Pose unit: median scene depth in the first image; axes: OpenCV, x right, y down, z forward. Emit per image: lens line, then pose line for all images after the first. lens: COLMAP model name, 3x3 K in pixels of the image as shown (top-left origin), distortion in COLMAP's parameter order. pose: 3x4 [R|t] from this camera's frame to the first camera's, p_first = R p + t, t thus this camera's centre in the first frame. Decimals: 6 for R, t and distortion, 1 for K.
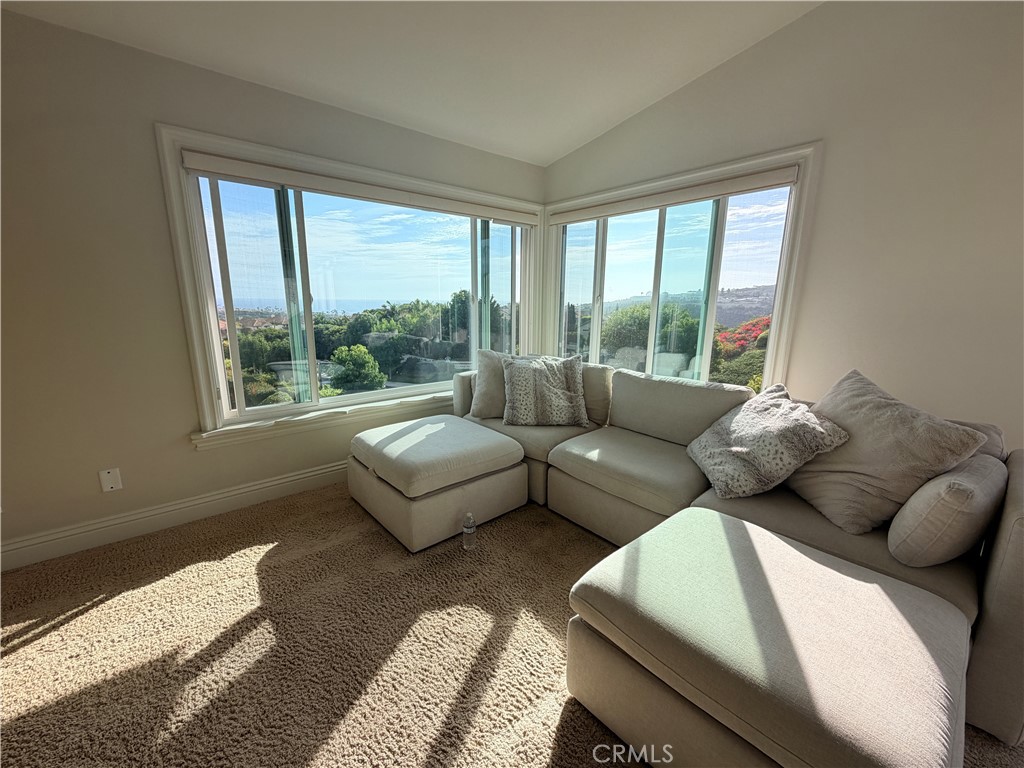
lens RADIAL K [[408.9, 0, 512.0], [0, 408.9, 384.0], [0, 0, 1]] dist [-0.000693, -0.000127]
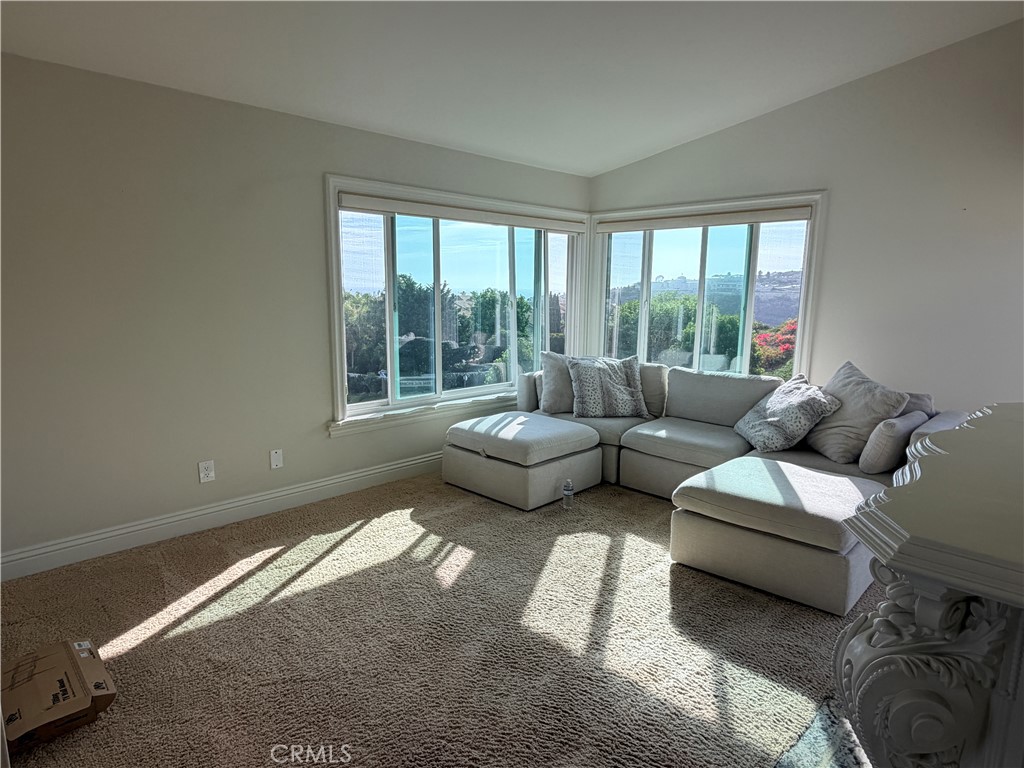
lens RADIAL K [[608.1, 0, 512.0], [0, 608.1, 384.0], [0, 0, 1]] dist [0.002965, -0.000421]
pose [[0.996522, -0.011370, 0.082547, -0.333444], [0.014980, 0.998952, -0.043243, 0.078514], [-0.081969, 0.044329, 0.995649, -0.667083]]
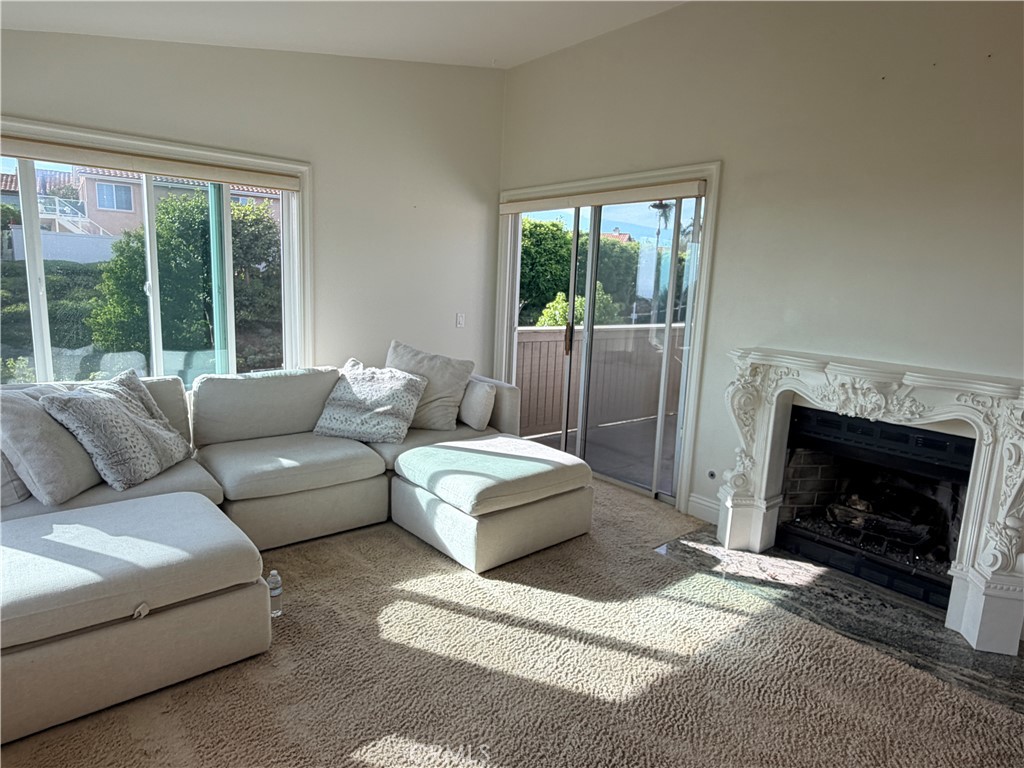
lens RADIAL K [[608.1, 0, 512.0], [0, 608.1, 384.0], [0, 0, 1]] dist [0.002965, -0.000421]
pose [[0.014549, -0.178834, 0.983772, -0.935918], [0.161735, 0.971341, 0.174182, -0.133508], [-0.986727, 0.156576, 0.043056, 0.334253]]
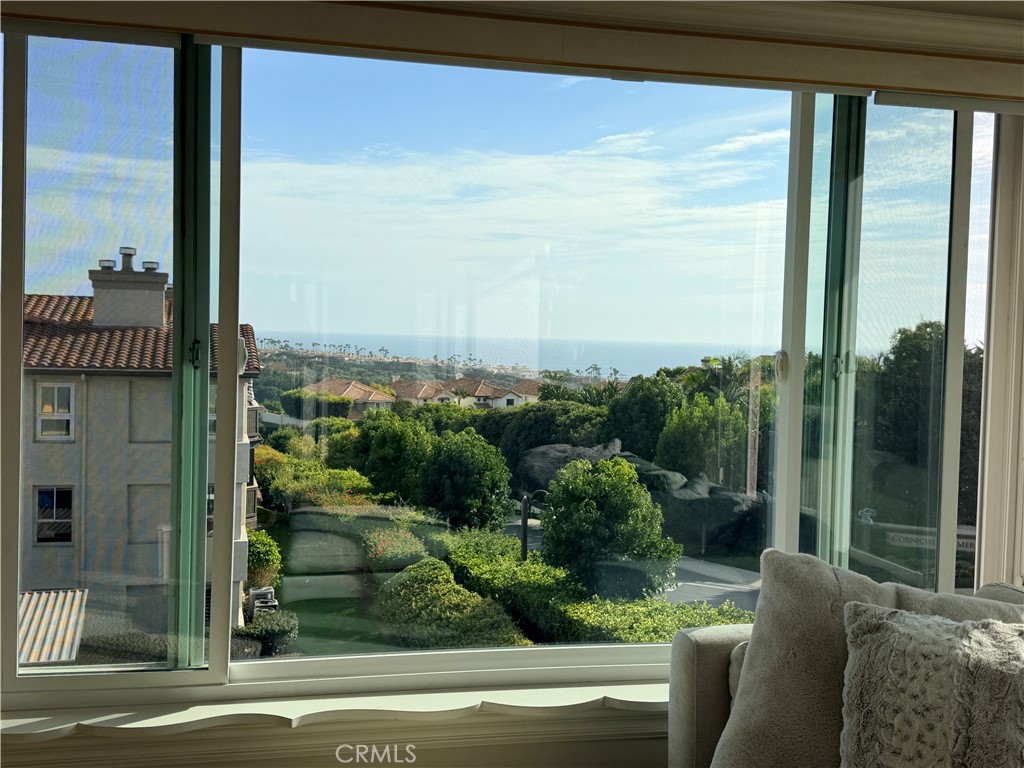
lens RADIAL K [[1095.9, 0, 512.0], [0, 1095.9, 384.0], [0, 0, 1]] dist [0.158997, -0.322067]
pose [[0.888577, 0.035450, -0.457356, 0.112019], [-0.111565, 0.983775, -0.140502, -0.080135], [0.444955, 0.175871, 0.878114, 0.300436]]
